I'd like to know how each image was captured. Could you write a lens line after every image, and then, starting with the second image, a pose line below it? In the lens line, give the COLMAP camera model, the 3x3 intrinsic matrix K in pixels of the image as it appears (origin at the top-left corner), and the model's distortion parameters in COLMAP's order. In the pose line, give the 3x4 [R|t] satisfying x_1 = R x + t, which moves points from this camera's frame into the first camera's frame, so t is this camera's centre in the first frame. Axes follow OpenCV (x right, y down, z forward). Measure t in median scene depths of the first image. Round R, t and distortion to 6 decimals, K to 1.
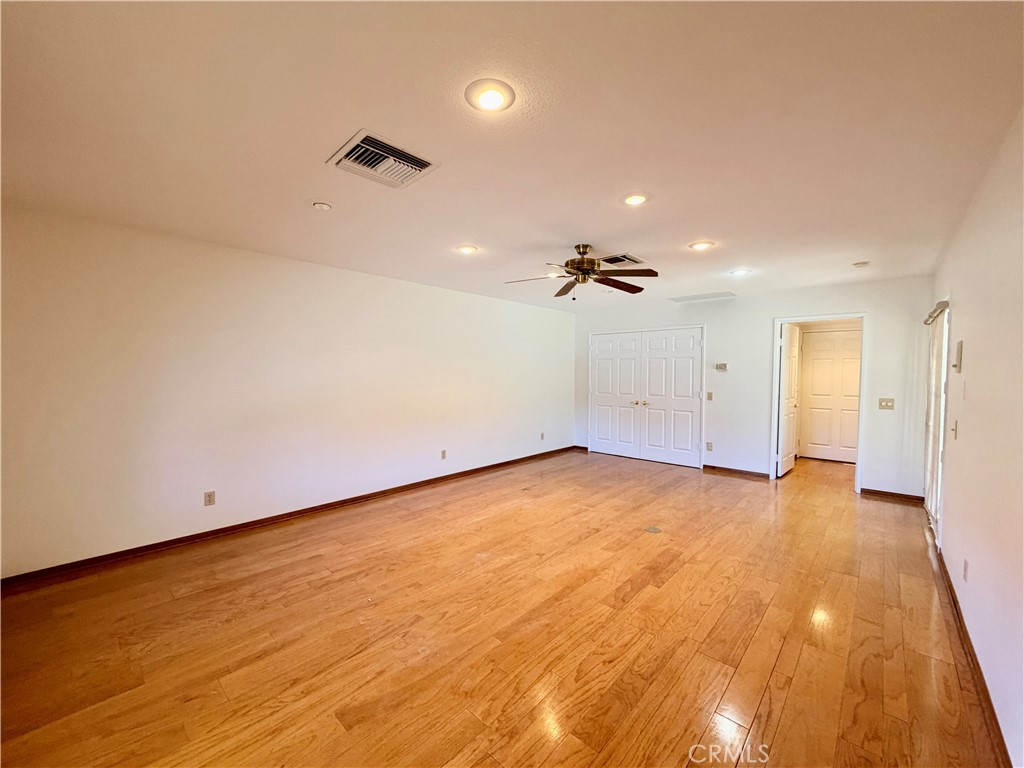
lens RADIAL K [[411.4, 0, 509.1], [0, 411.4, 386.1], [0, 0, 1]] dist [-0.001310, 0.000448]
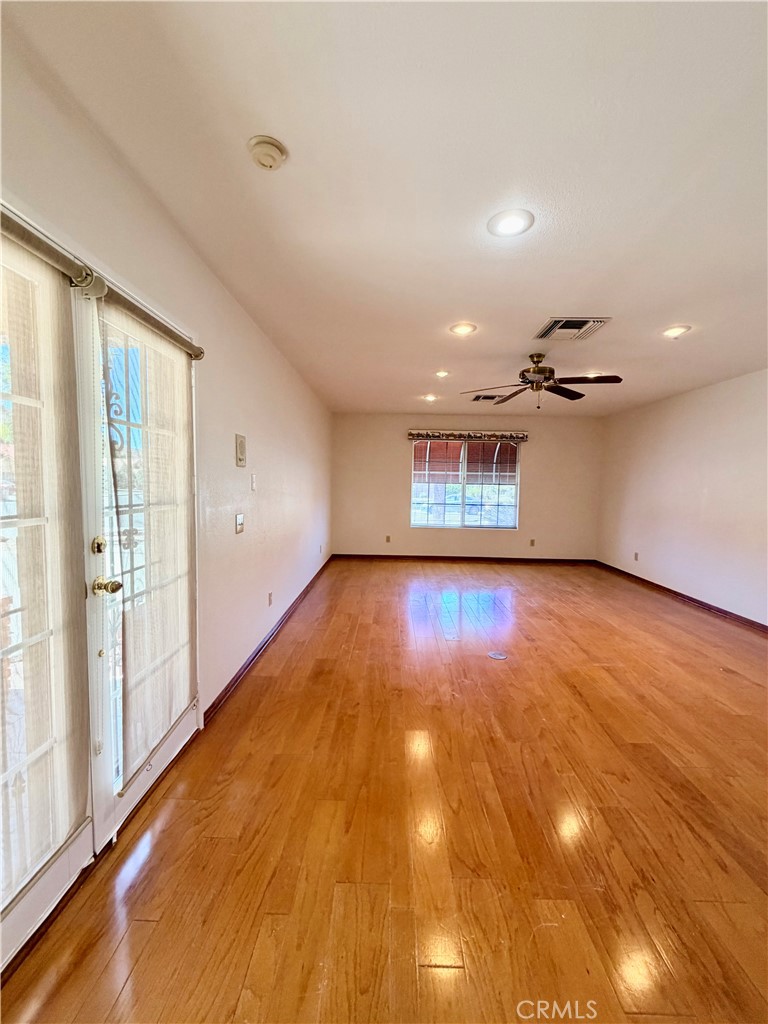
lens RADIAL K [[411.4, 0, 388.0], [0, 411.4, 509.3], [0, 0, 1]] dist [-0.001310, 0.000448]
pose [[-0.738101, 0.029538, -0.674044, 1.091661], [-0.047456, 0.994294, 0.095537, -0.028461], [0.673019, 0.102503, -0.732487, 1.444560]]
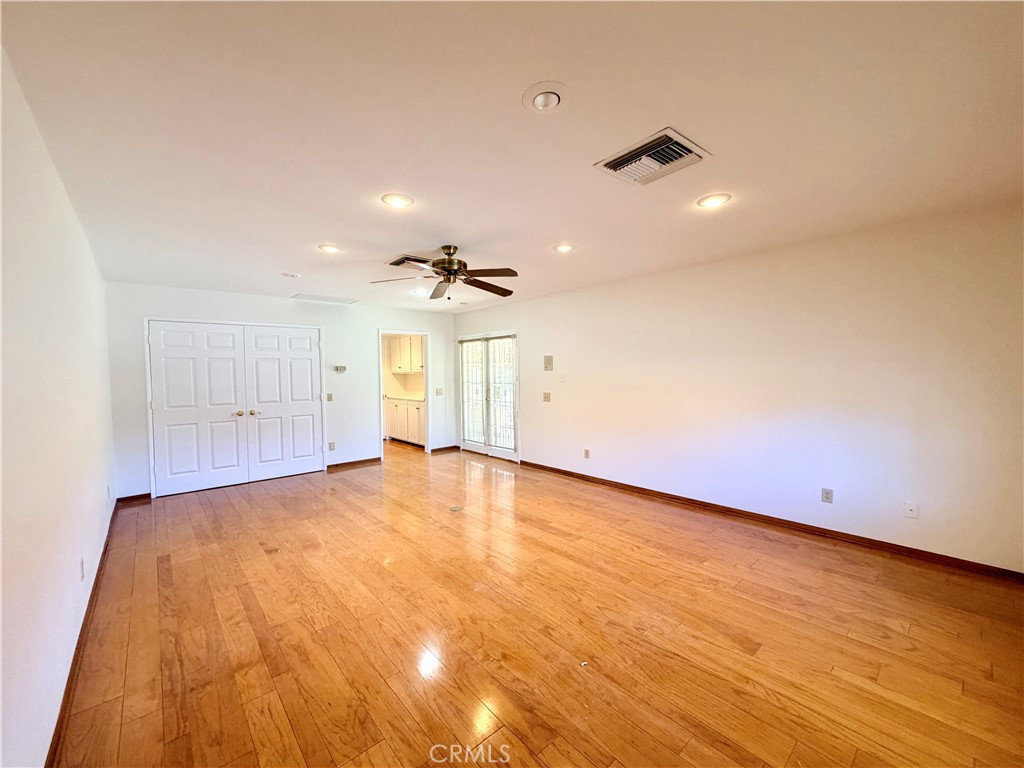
lens RADIAL K [[410.5, 0, 509.1], [0, 410.5, 386.3], [0, 0, 1]] dist [-0.000640, 0.000140]
pose [[0.108231, -0.043249, 0.993185, -0.762265], [0.052260, 0.997919, 0.037760, -0.028672], [-0.992751, 0.047817, 0.110266, 0.710327]]
